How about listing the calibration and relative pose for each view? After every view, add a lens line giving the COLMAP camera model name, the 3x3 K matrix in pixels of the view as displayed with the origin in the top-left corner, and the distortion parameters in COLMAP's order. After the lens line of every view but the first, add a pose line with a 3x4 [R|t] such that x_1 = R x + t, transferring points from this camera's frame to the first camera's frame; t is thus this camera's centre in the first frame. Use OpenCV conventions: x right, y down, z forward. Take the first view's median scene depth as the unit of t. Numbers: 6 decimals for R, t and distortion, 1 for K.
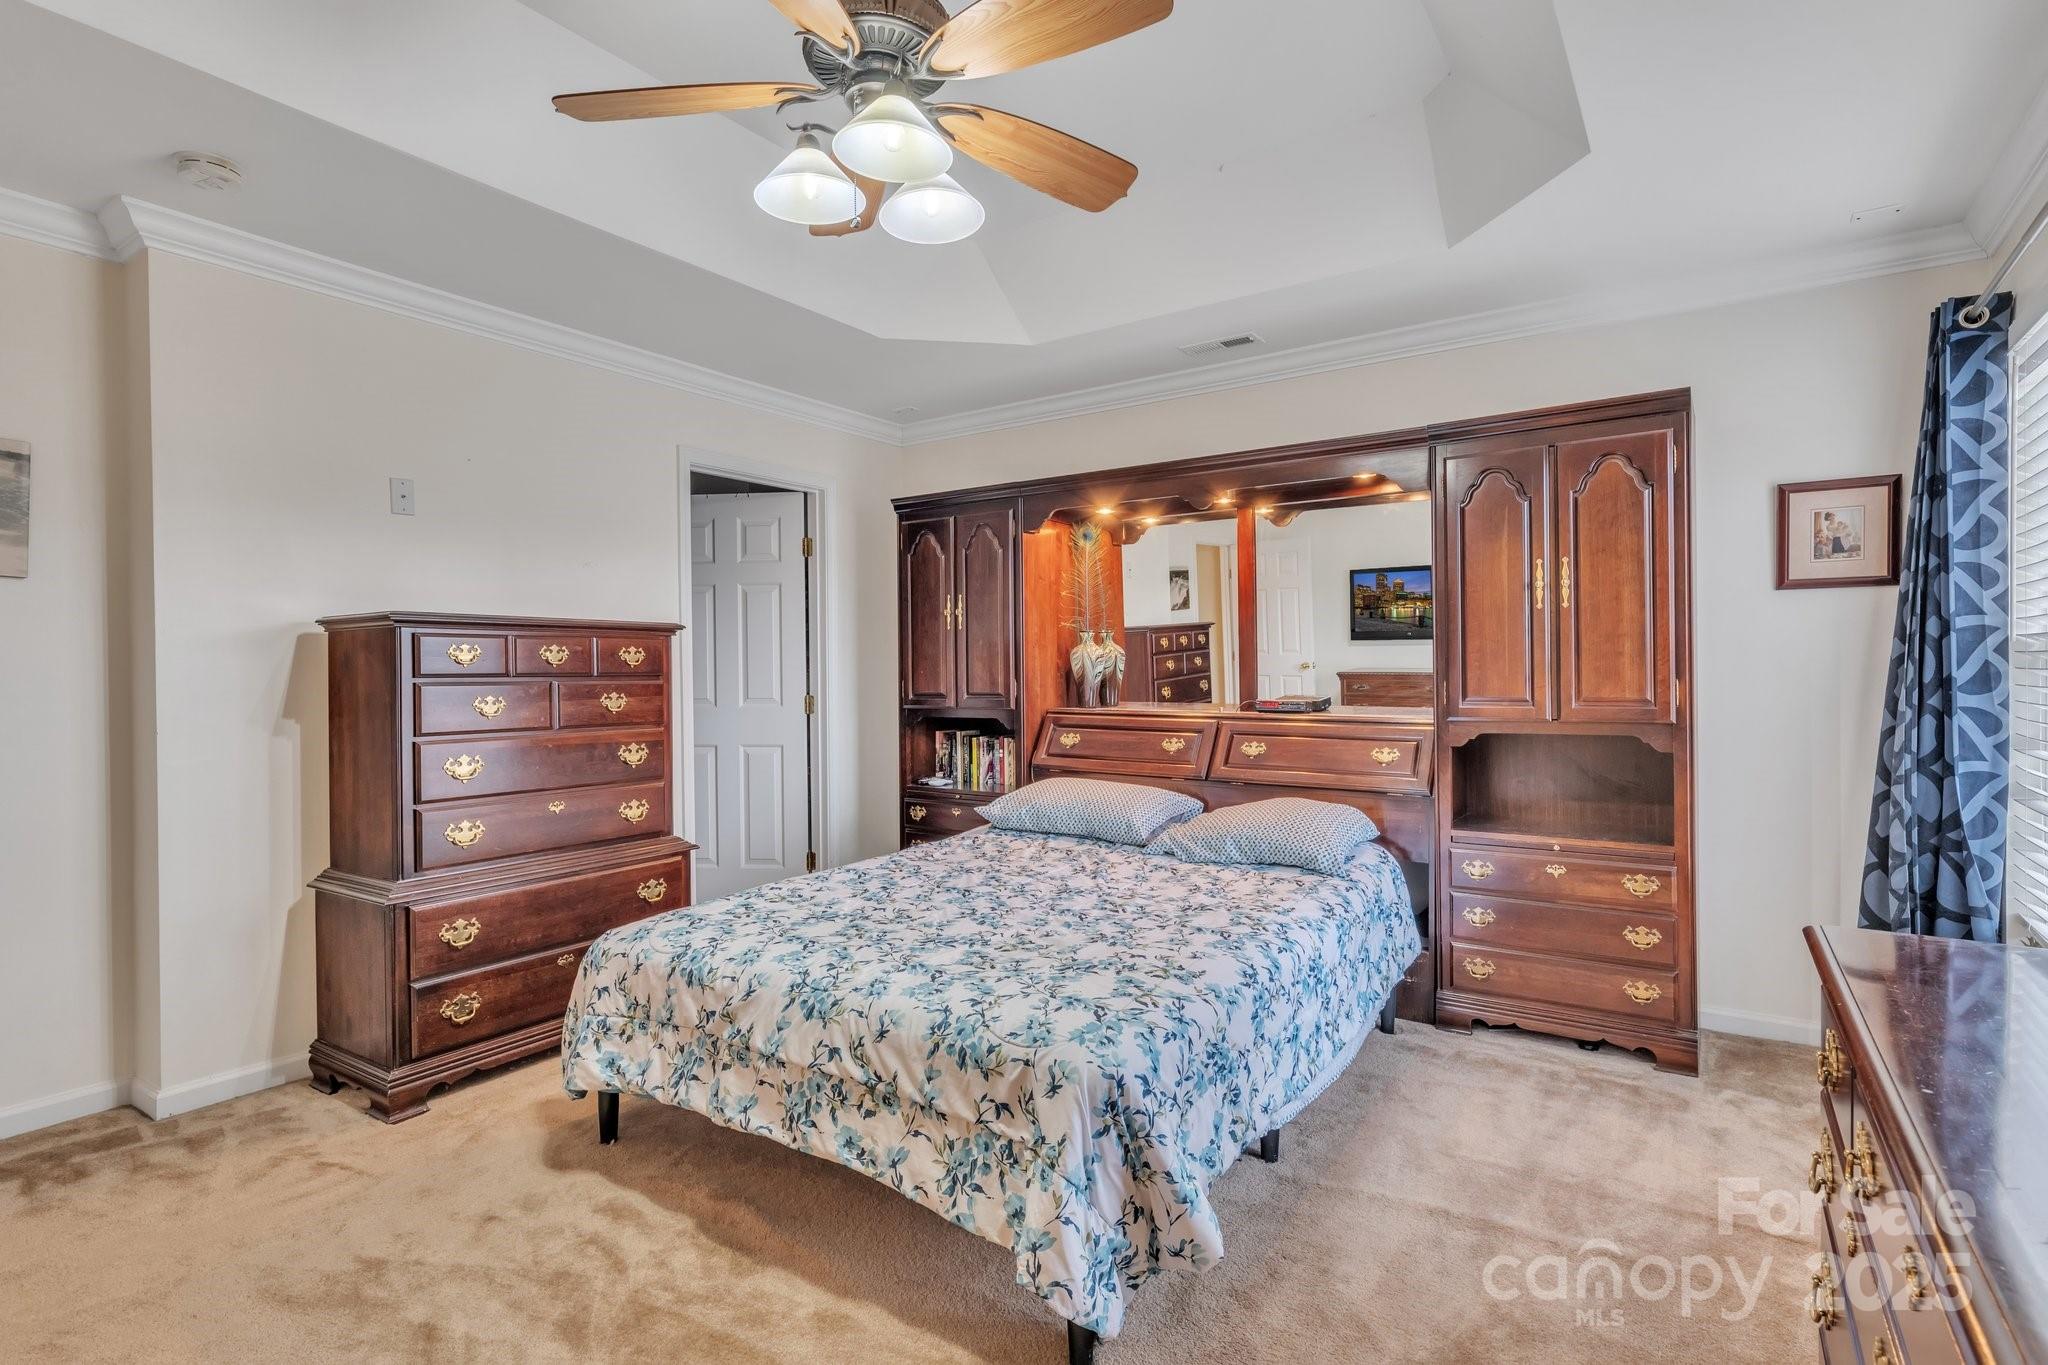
lens RADIAL K [[989.9, 0, 1021.1], [0, 989.9, 681.5], [0, 0, 1]] dist [-0.001835, 0.000042]
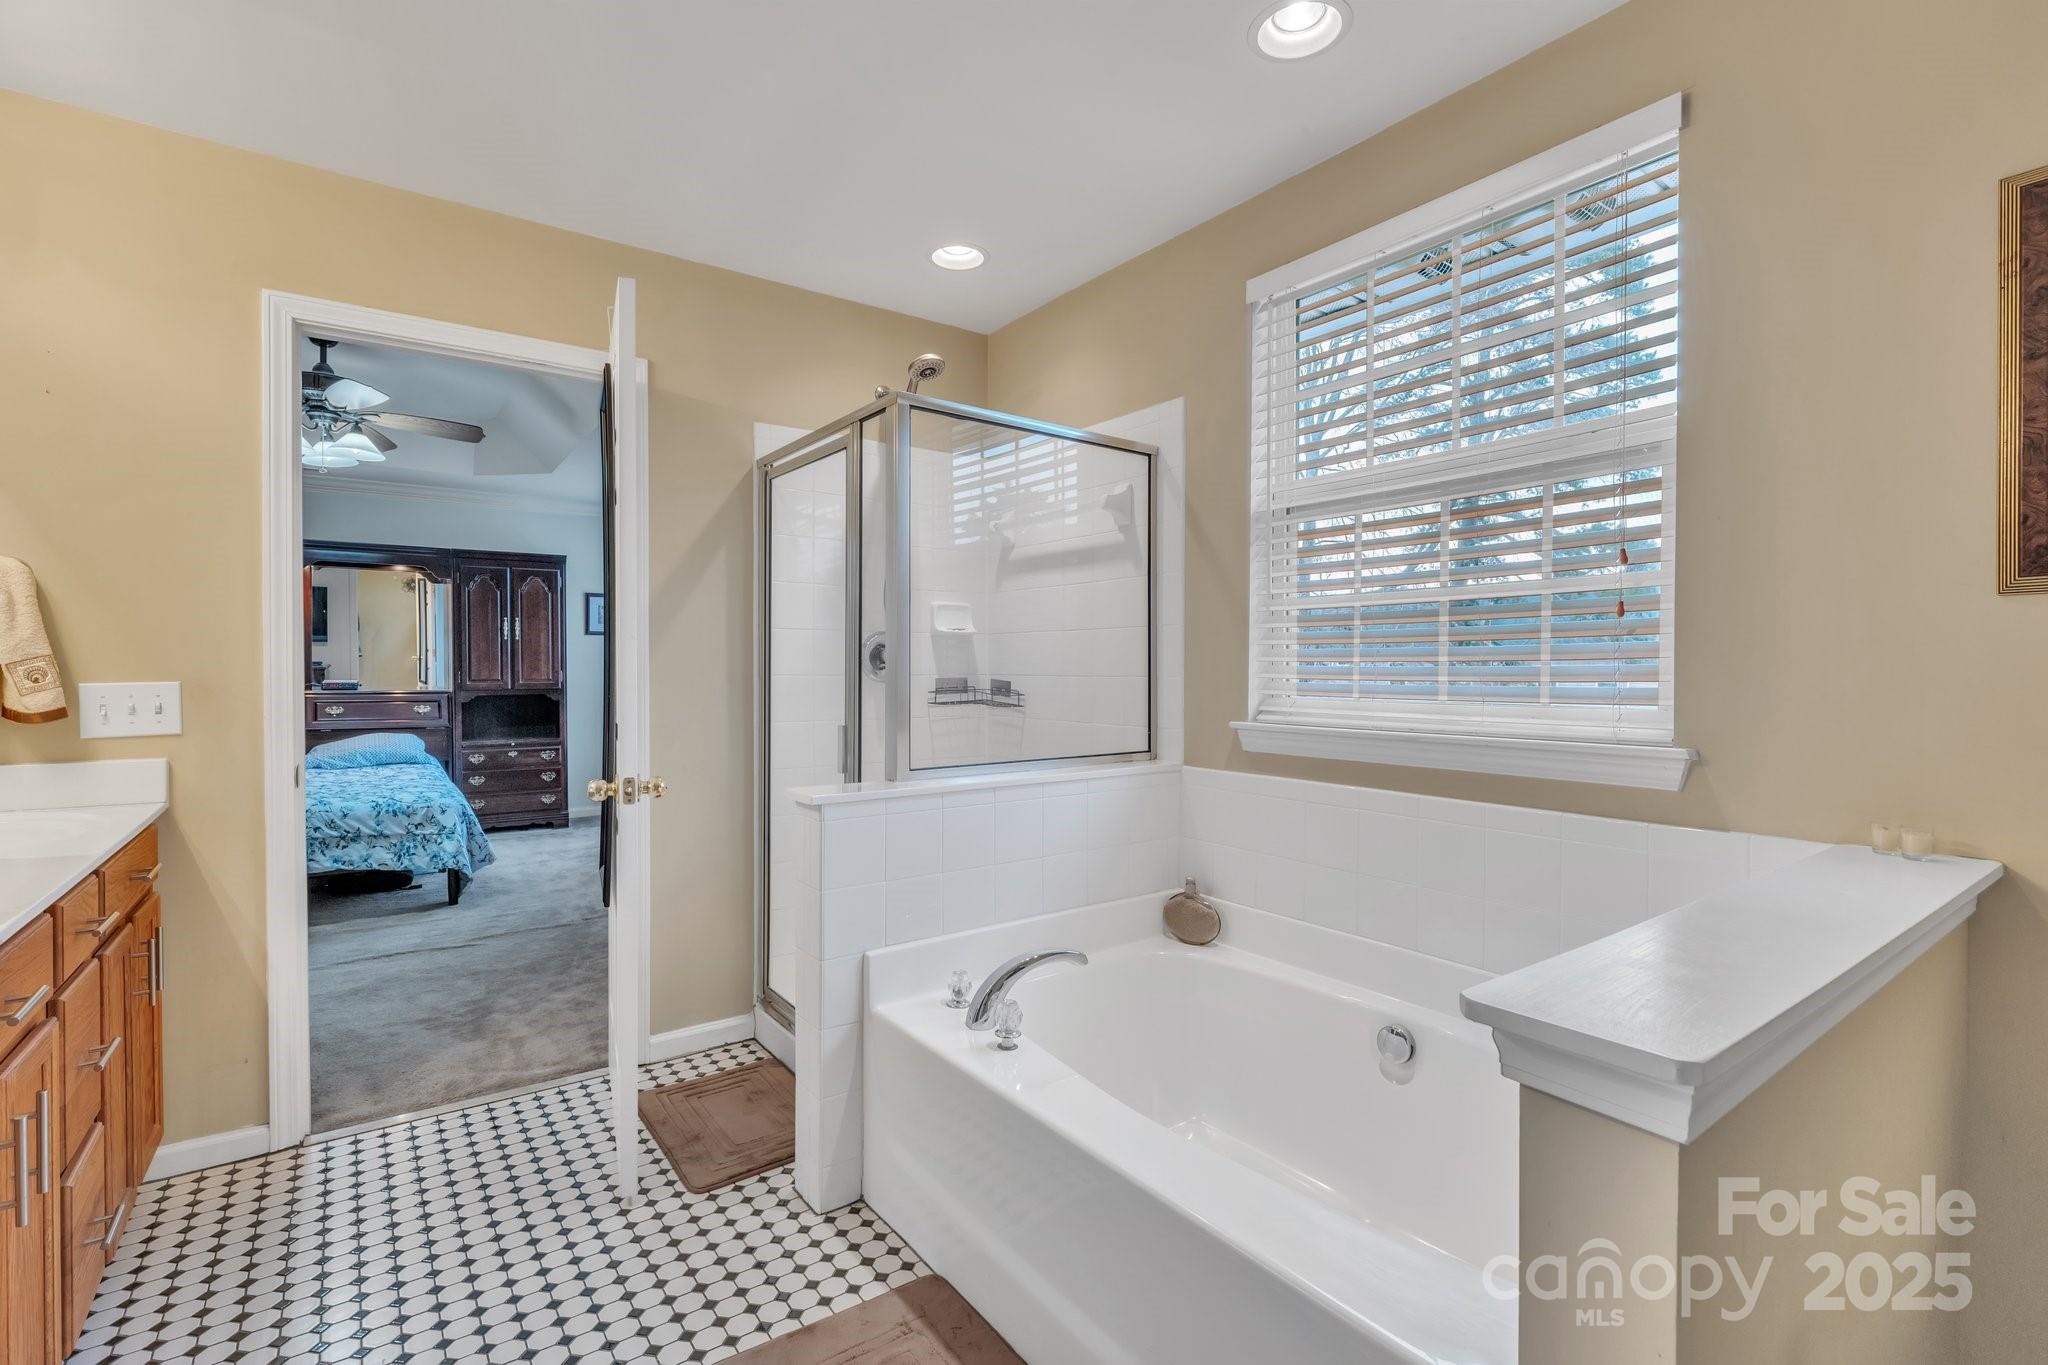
lens RADIAL K [[840.2, 0, 1024.0], [0, 840.2, 682.5], [0, 0, 1]] dist [-0.012244, 0.000050]
pose [[0.303198, -0.007412, 0.952899, -0.997196], [0.000769, 0.999971, 0.007533, 0.012322], [-0.952927, -0.001552, 0.303195, -0.754984]]
